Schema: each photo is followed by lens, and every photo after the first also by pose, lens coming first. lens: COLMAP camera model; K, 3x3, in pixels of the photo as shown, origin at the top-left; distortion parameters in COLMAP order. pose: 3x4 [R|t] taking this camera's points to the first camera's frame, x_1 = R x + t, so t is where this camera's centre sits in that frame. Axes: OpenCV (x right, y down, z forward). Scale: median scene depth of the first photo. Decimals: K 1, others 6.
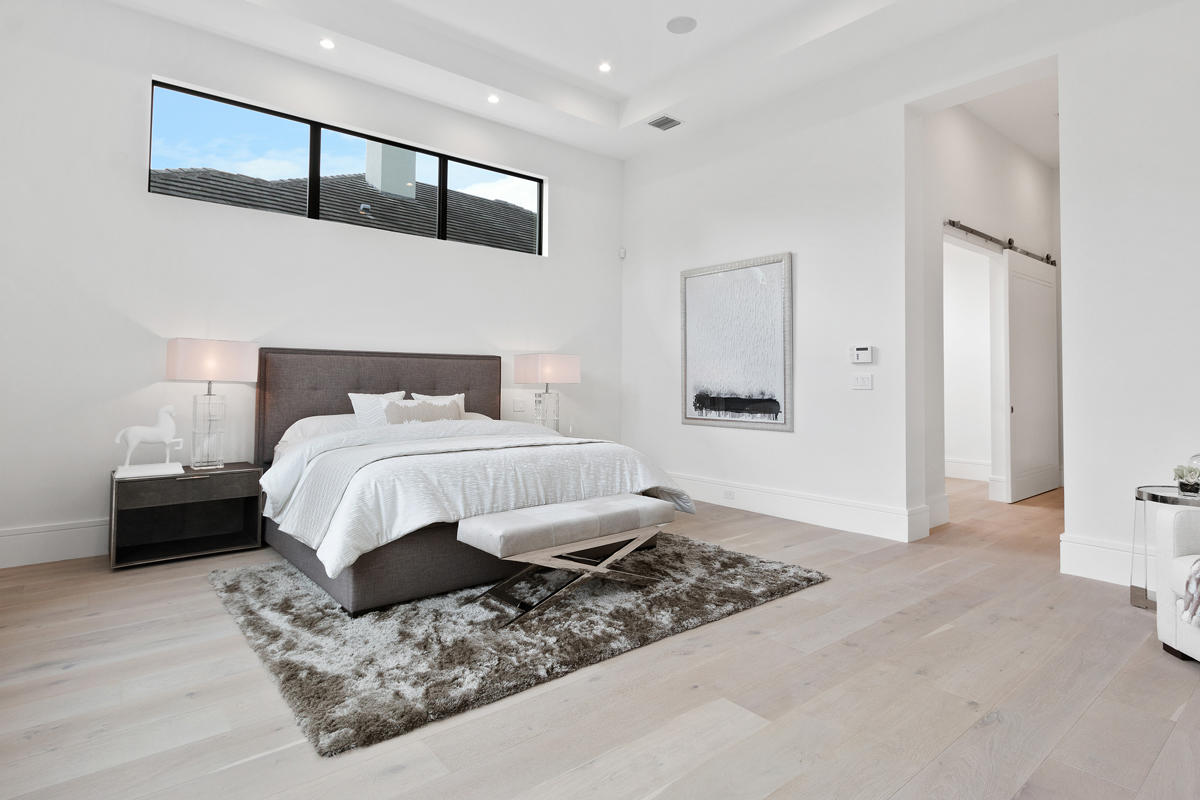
lens RADIAL K [[611.1, 0, 588.4], [0, 611.1, 388.5], [0, 0, 1]] dist [0.001839, -0.000161]
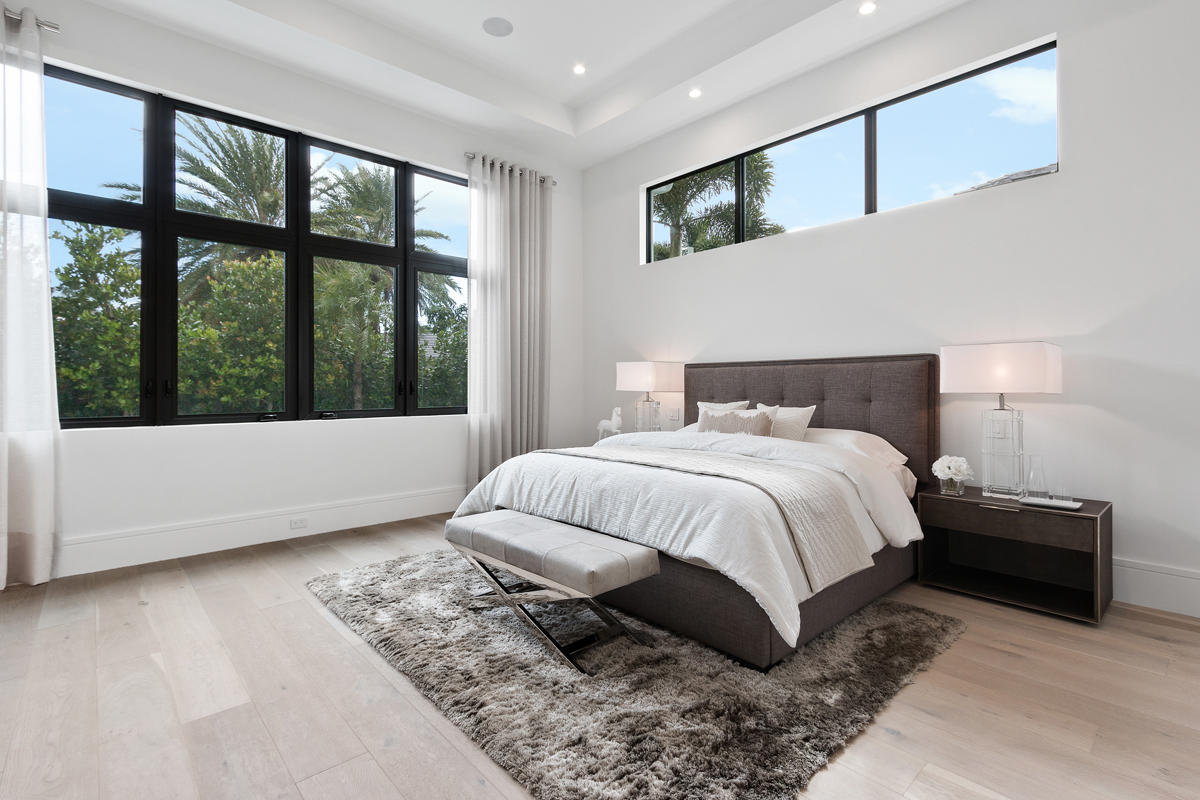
lens RADIAL K [[553.8, 0, 598.7], [0, 553.8, 398.3], [0, 0, 1]] dist [-0.000176, -0.000112]
pose [[0.067000, 0.009439, -0.997708, 0.532590], [-0.007553, 0.999931, 0.008952, -0.005608], [0.997724, 0.006936, 0.067067, 0.684100]]
